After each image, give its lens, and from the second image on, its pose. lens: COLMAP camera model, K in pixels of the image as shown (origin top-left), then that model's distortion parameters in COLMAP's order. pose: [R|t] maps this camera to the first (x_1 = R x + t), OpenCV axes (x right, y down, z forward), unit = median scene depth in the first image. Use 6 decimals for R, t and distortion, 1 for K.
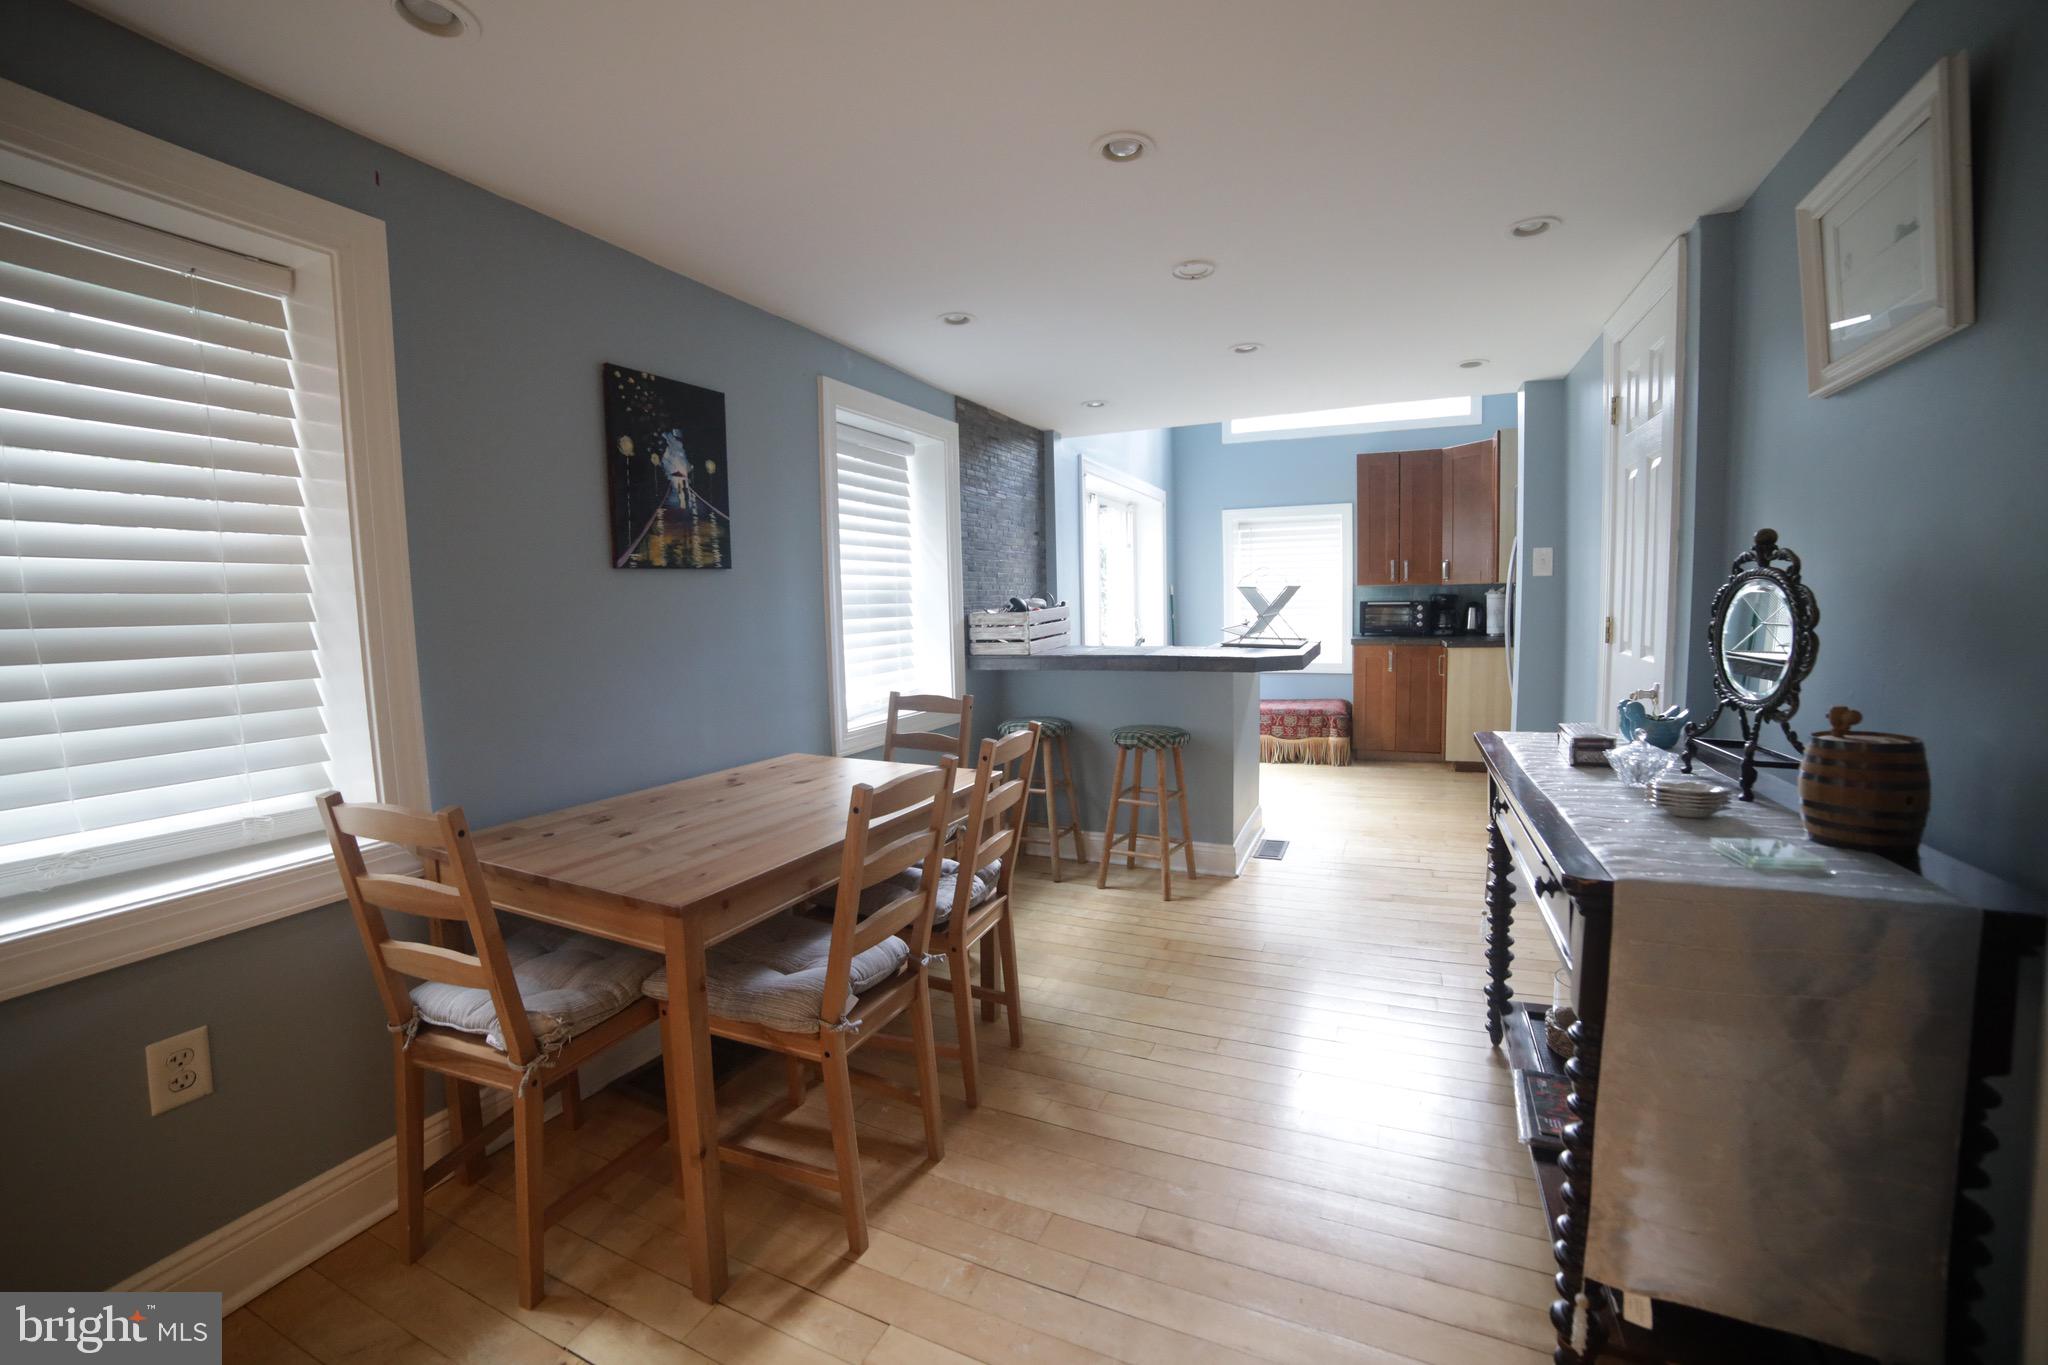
lens RADIAL K [[836.4, 0, 1025.7], [0, 836.4, 679.6], [0, 0, 1]] dist [-0.109734, 0.037637]
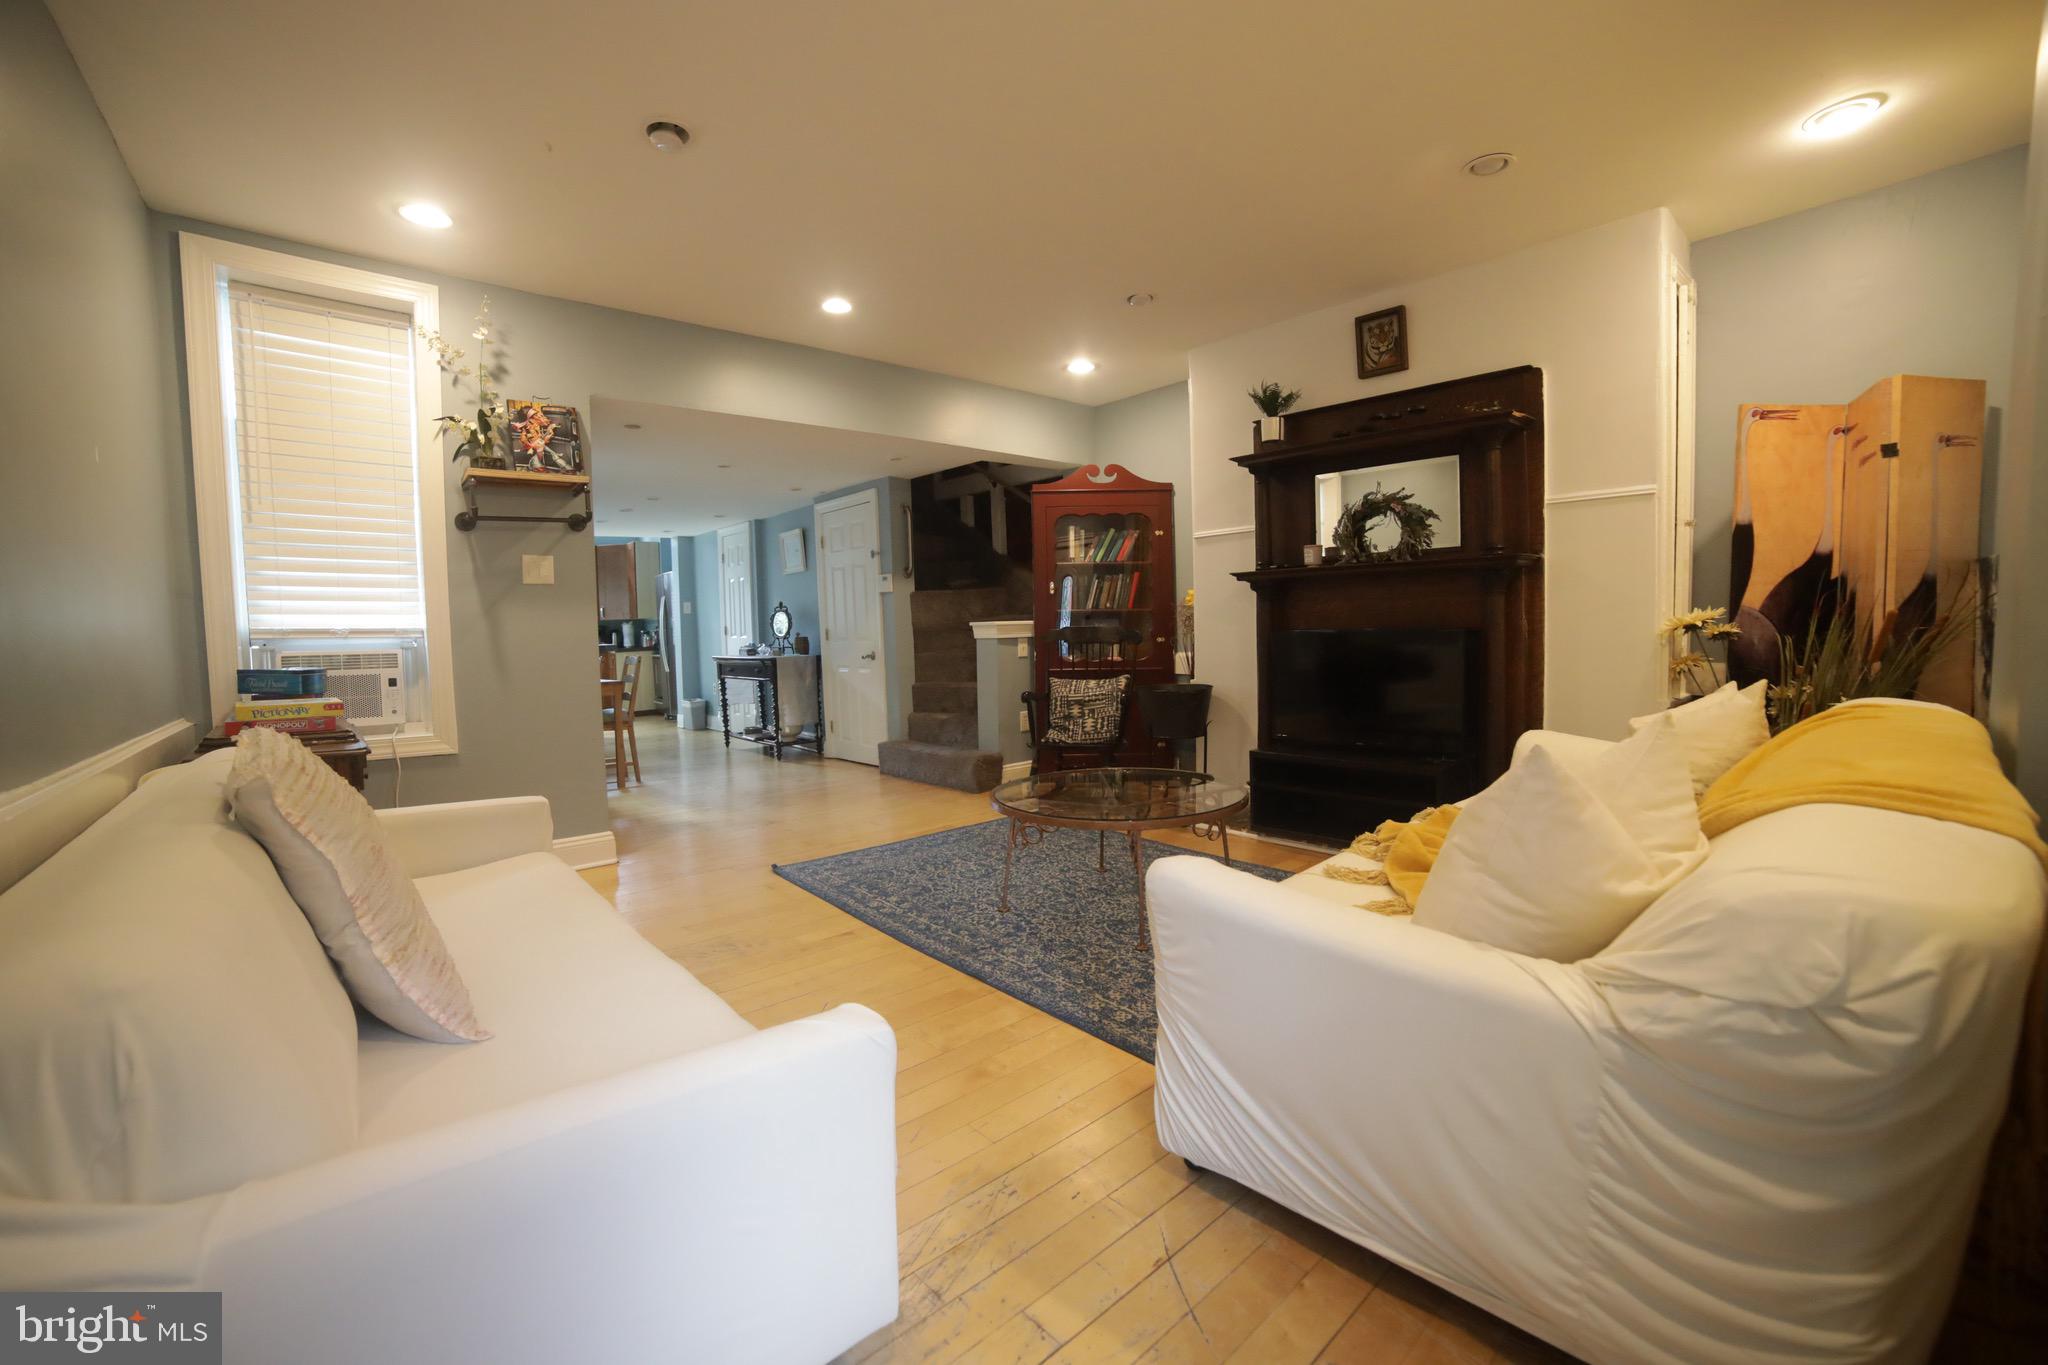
lens RADIAL K [[837.5, 0, 1027.1], [0, 837.5, 672.0], [0, 0, 1]] dist [-0.108784, 0.037480]
pose [[0.409361, -0.040469, 0.911474, -1.224360], [0.102409, 0.994741, -0.001828, 0.160179], [-0.906607, 0.094092, 0.411353, -0.964608]]
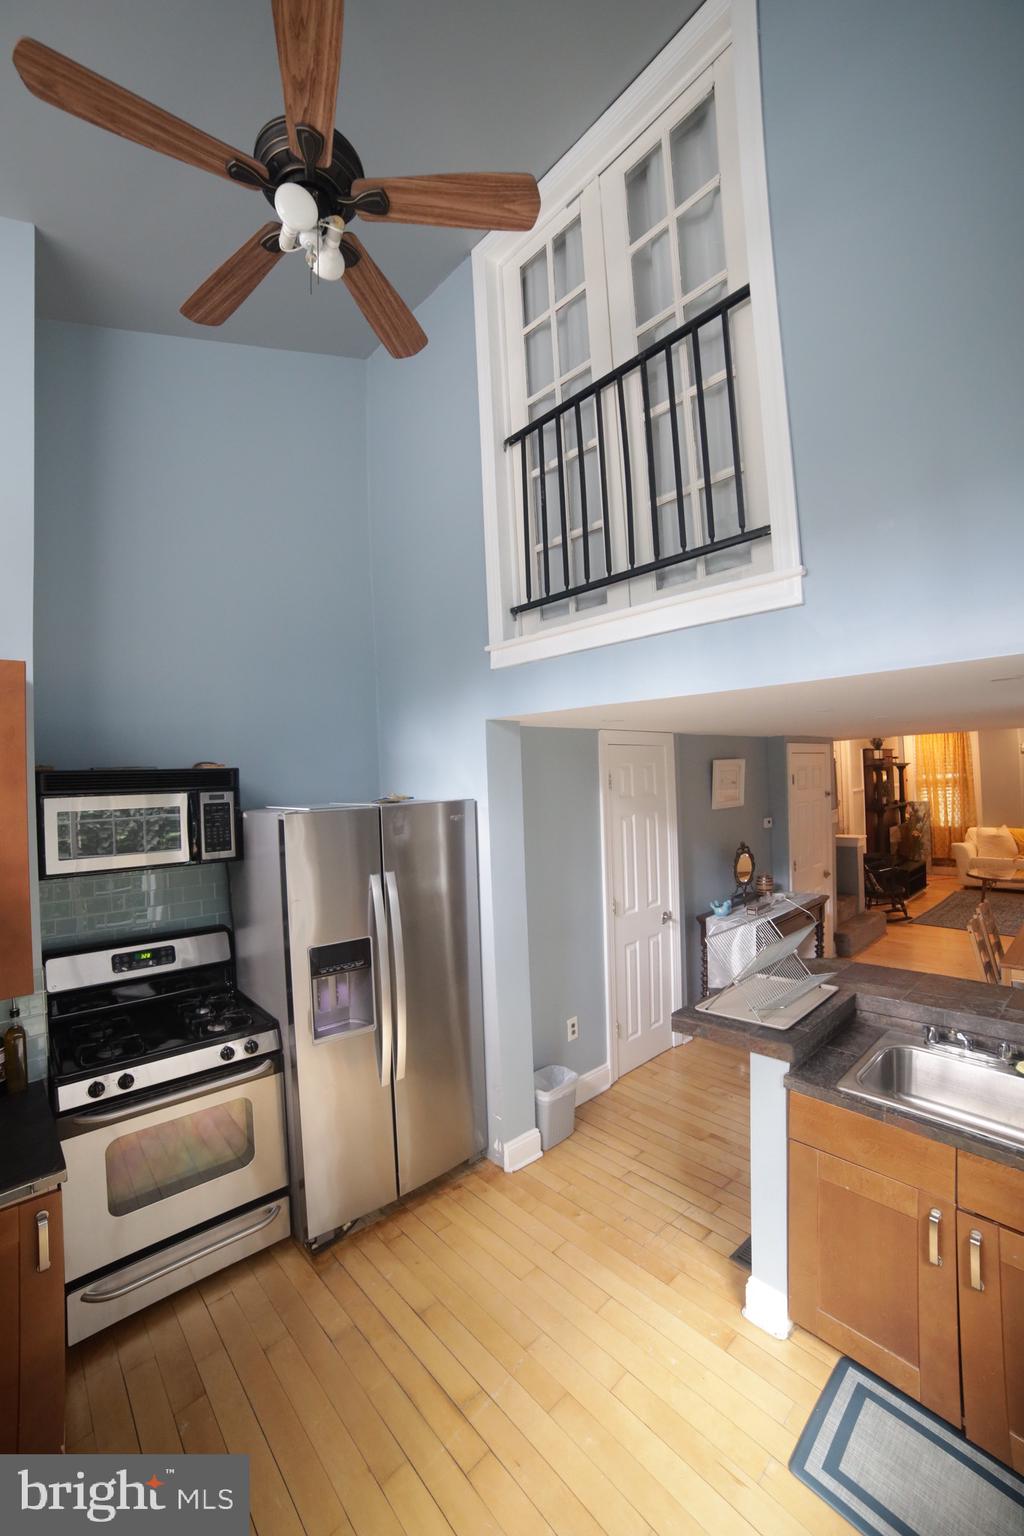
lens RADIAL K [[615.0, 0, 504.3], [0, 615.0, 762.3], [0, 0, 1]] dist [-0.068775, 0.000187]
pose [[-0.913434, 0.065405, 0.401697, 0.293084], [0.095010, 0.994000, 0.054201, -0.350262], [-0.395742, 0.087674, -0.914167, 1.705921]]
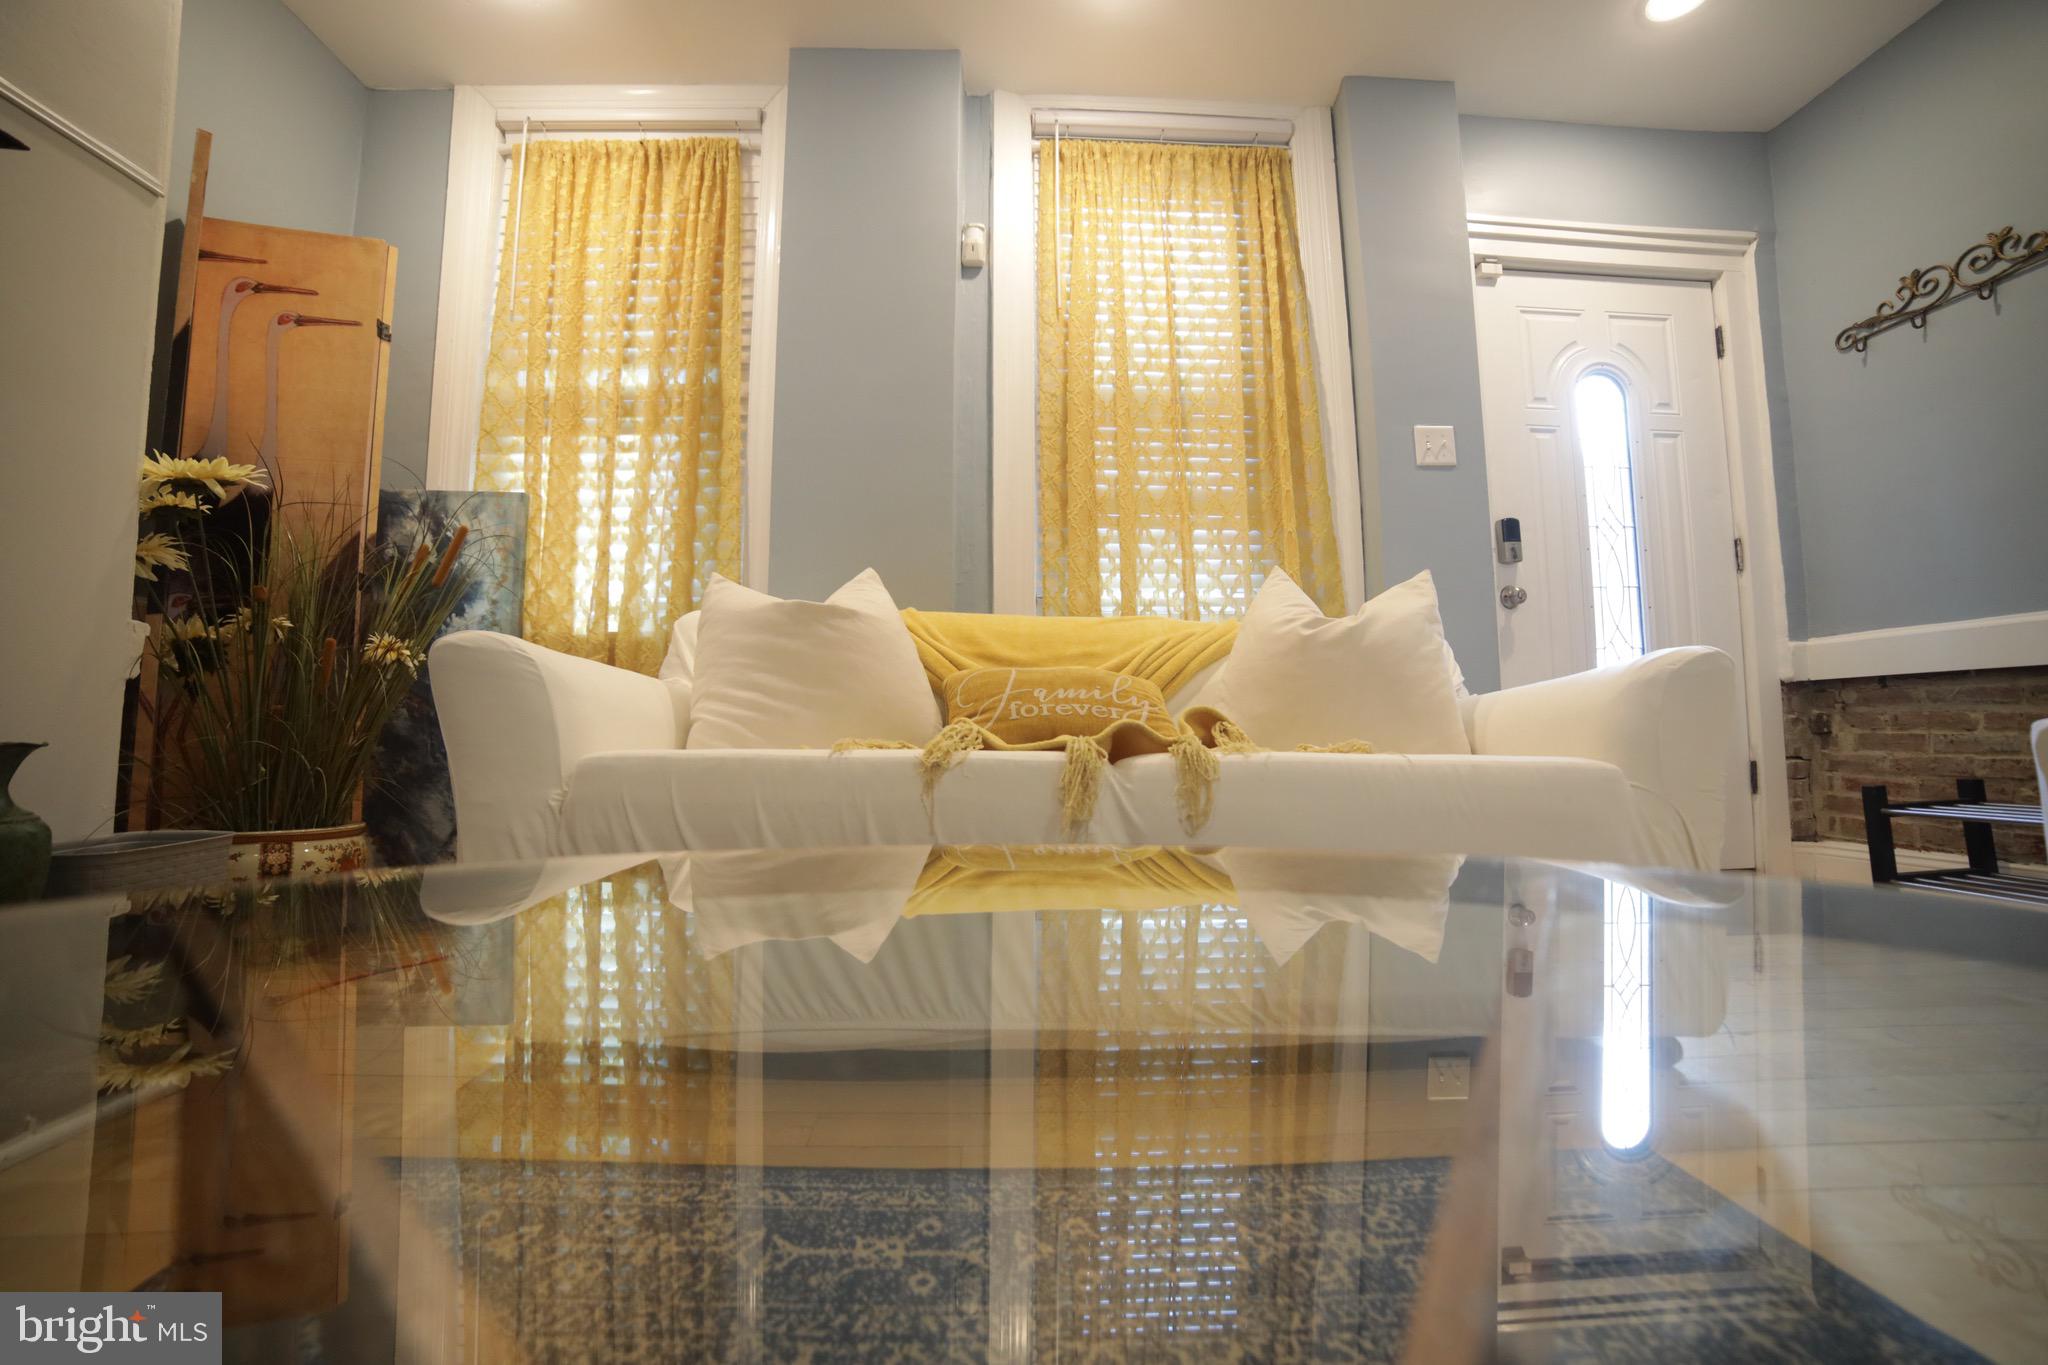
lens RADIAL K [[836.4, 0, 1025.7], [0, 836.4, 679.6], [0, 0, 1]] dist [-0.109734, 0.037637]
pose [[-0.892516, -0.004694, -0.450990, -0.428871], [-0.020187, 0.999360, 0.029547, 0.263172], [0.450563, 0.035476, -0.892040, -0.683419]]
